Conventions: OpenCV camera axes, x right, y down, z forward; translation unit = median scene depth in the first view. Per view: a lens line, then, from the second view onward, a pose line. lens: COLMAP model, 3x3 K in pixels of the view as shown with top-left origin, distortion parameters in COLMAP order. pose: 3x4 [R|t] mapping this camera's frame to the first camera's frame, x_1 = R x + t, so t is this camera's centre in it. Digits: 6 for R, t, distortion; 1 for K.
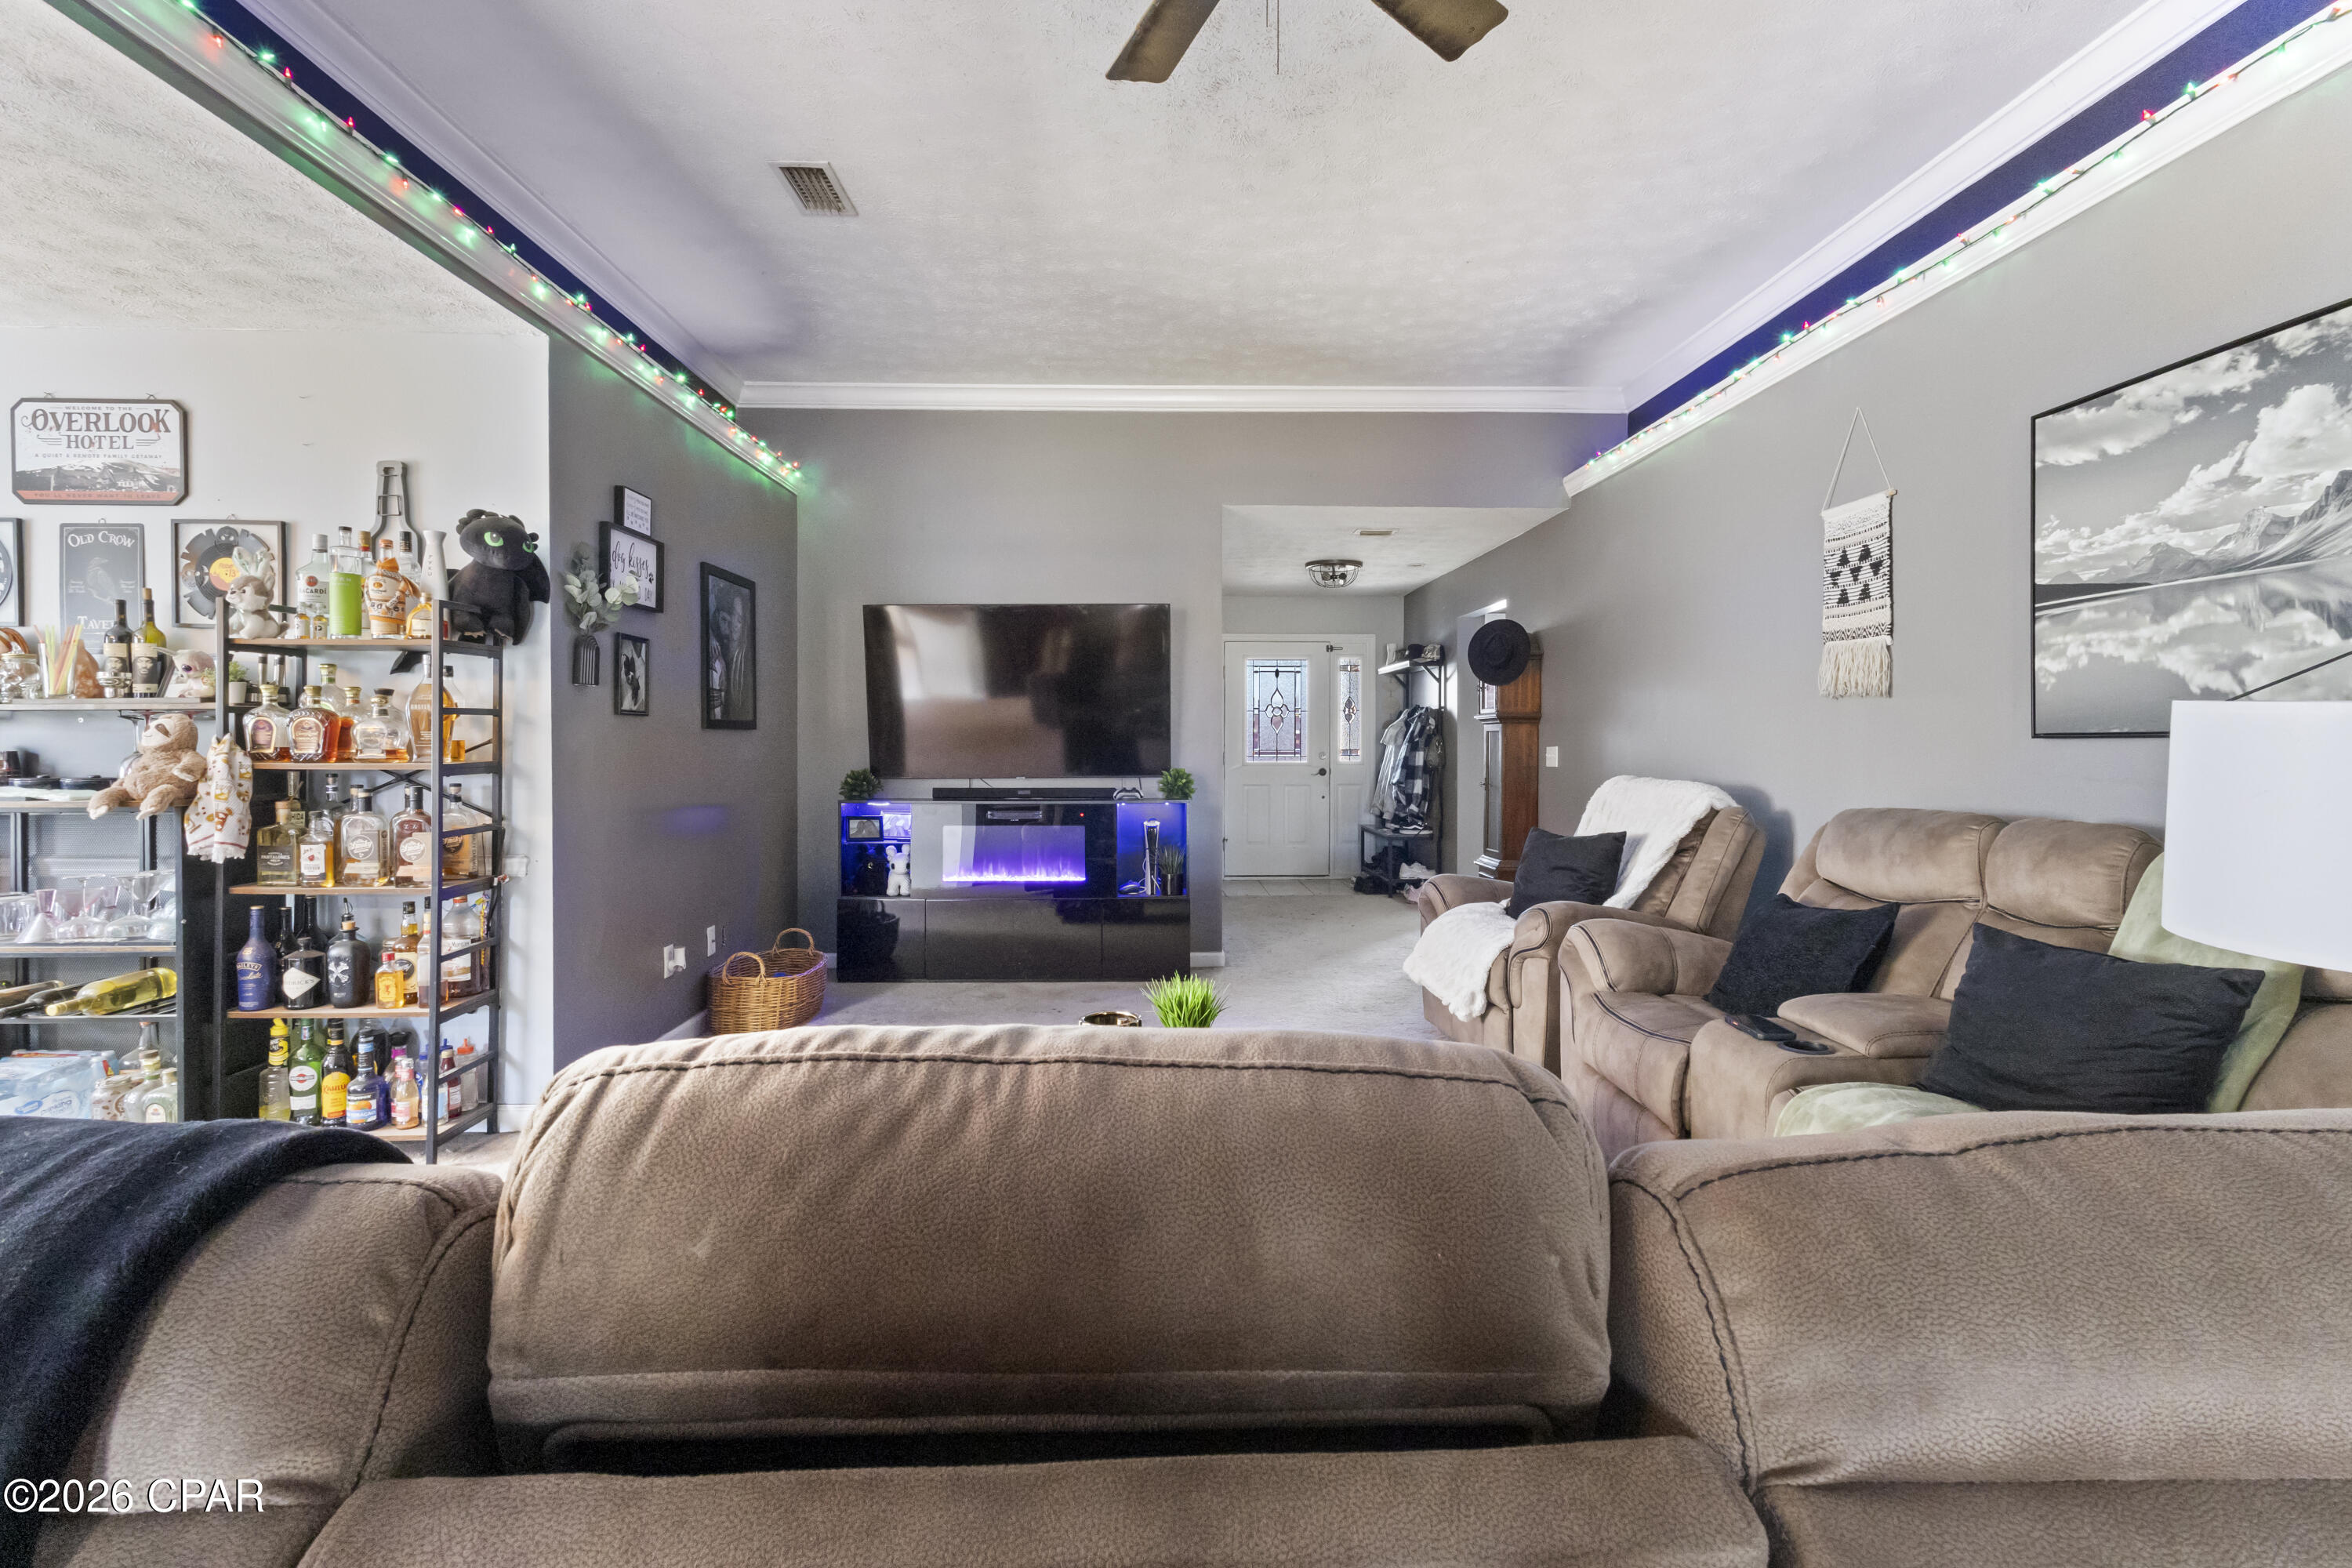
lens RADIAL K [[1105.1, 0, 1177.8], [0, 1105.1, 766.3], [0, 0, 1]] dist [-0.000881, 0.002221]
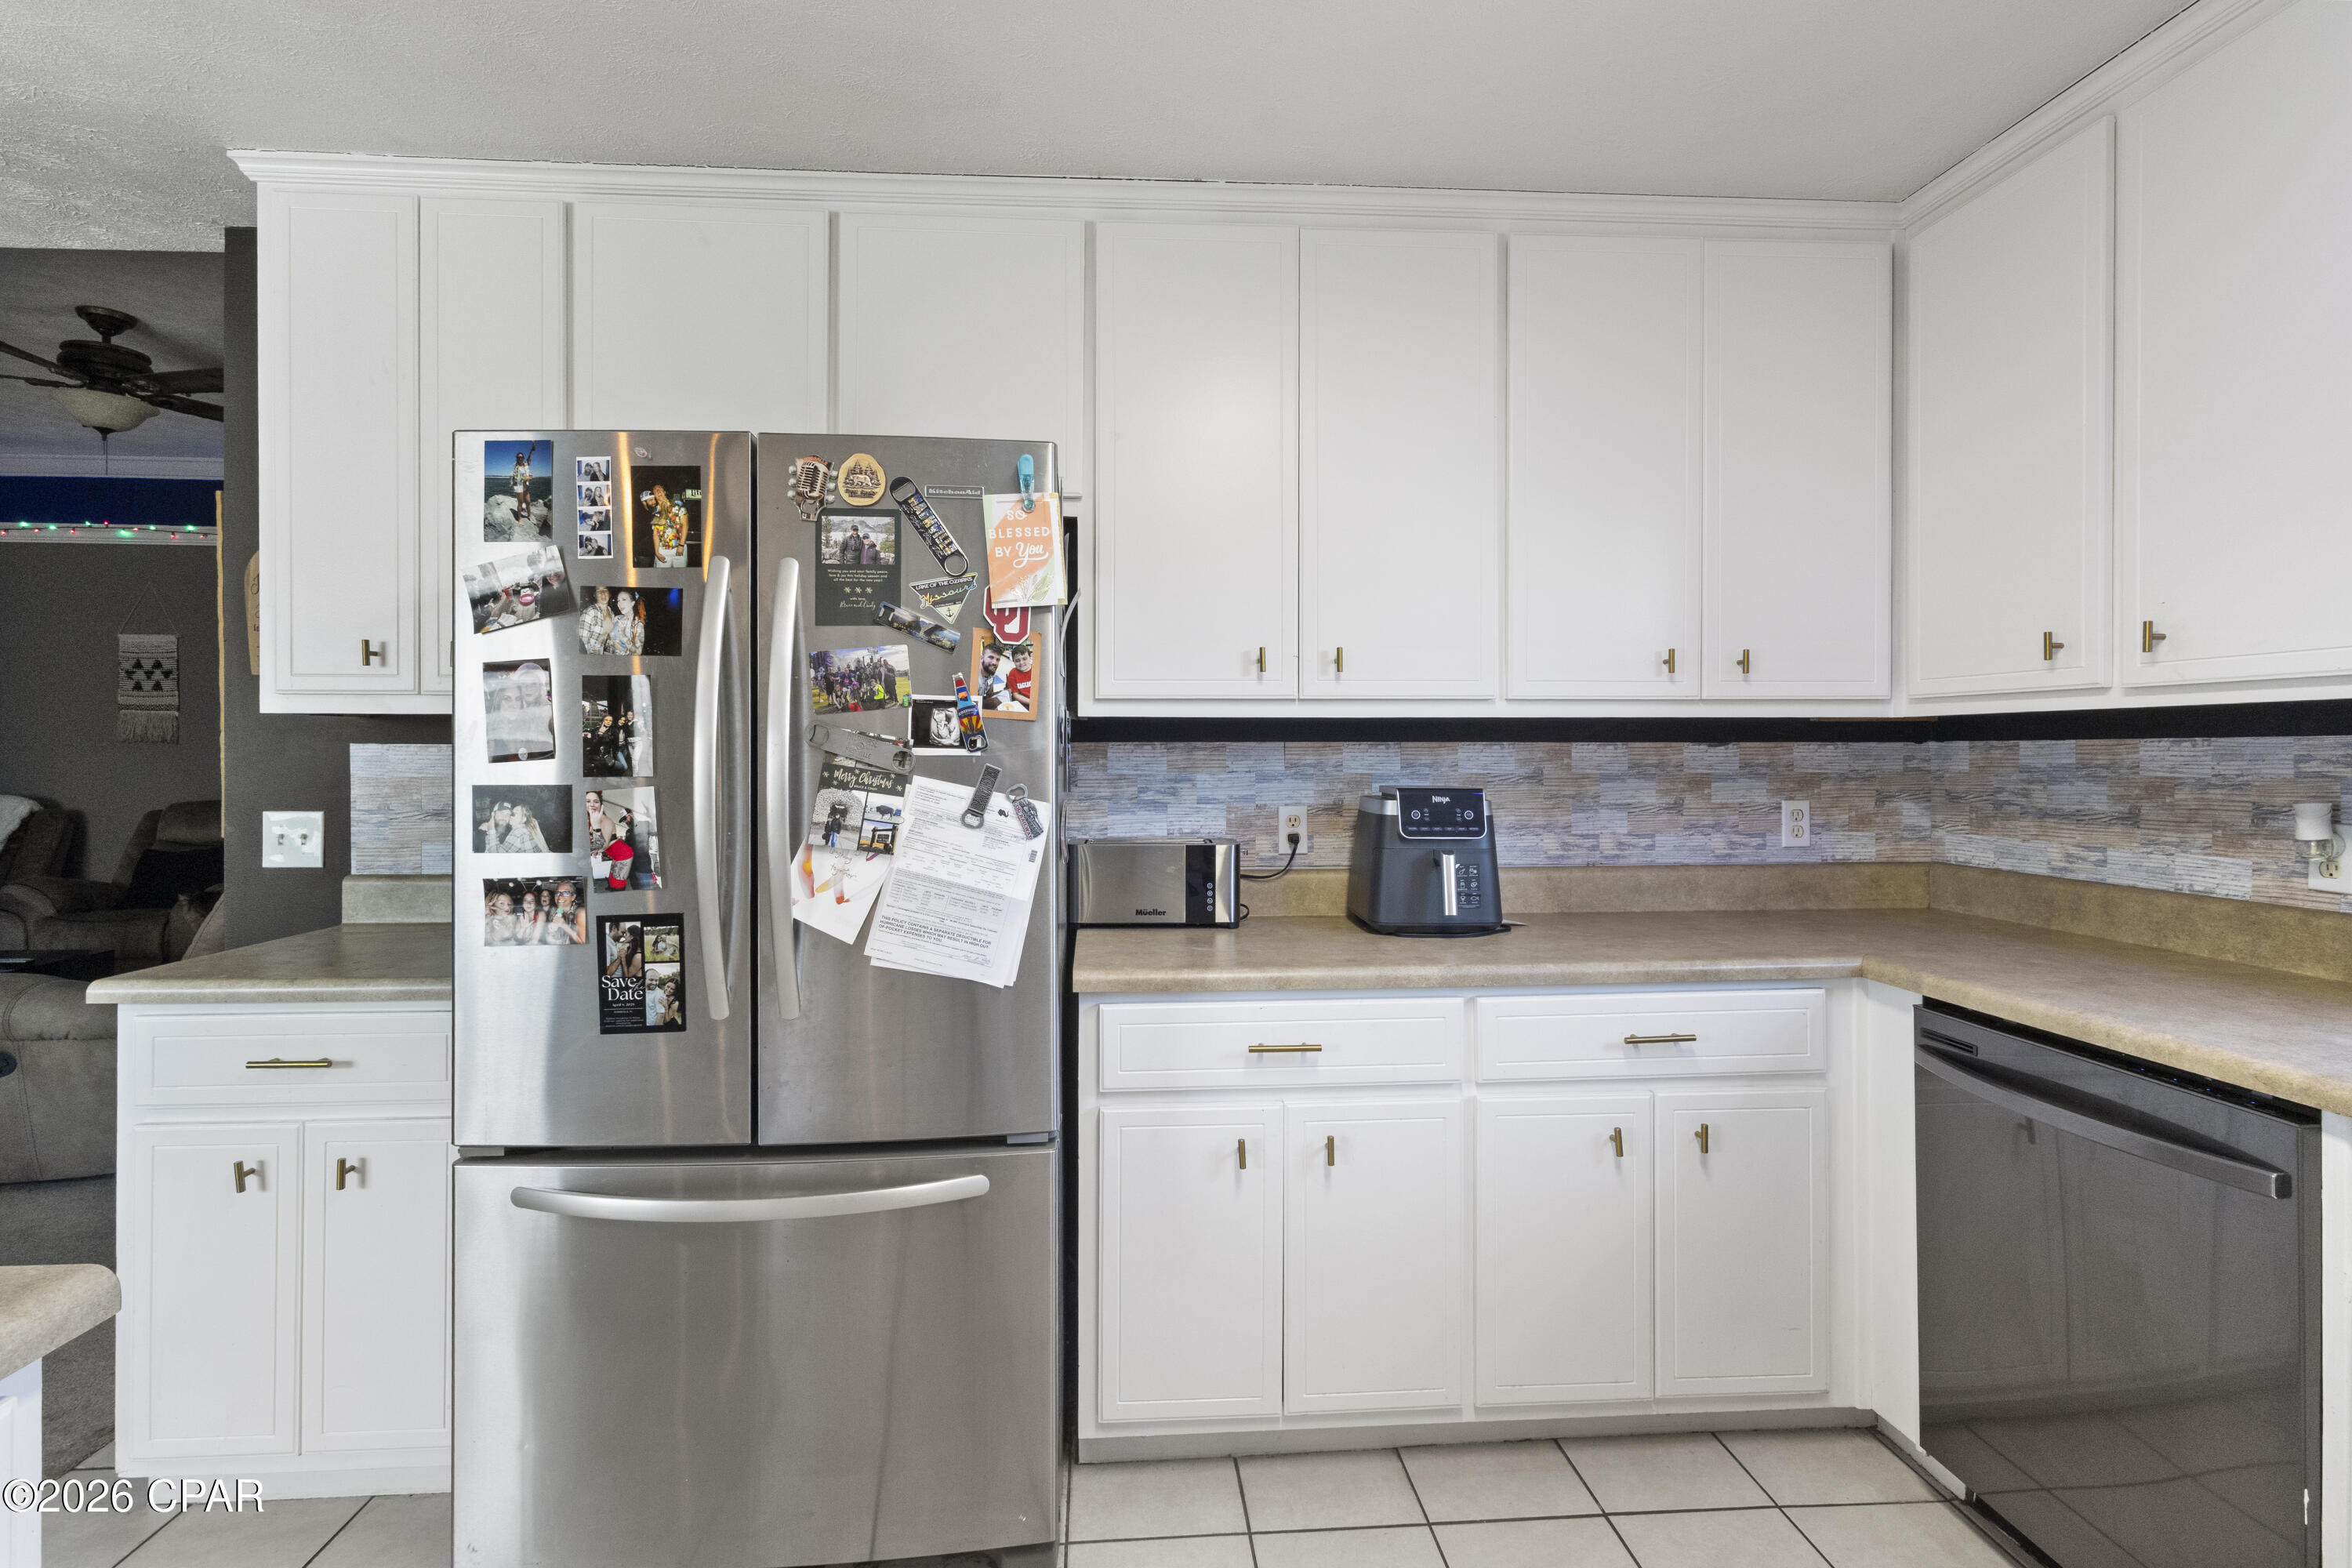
lens RADIAL K [[1105.1, 0, 1184.0], [0, 1105.1, 765.1], [0, 0, 1]] dist [-0.000881, 0.002221]
pose [[-0.020273, -0.010742, 0.999737, -1.221224], [0.024101, 0.999646, 0.011229, -0.004922], [-0.999504, 0.024322, -0.020007, -0.650526]]
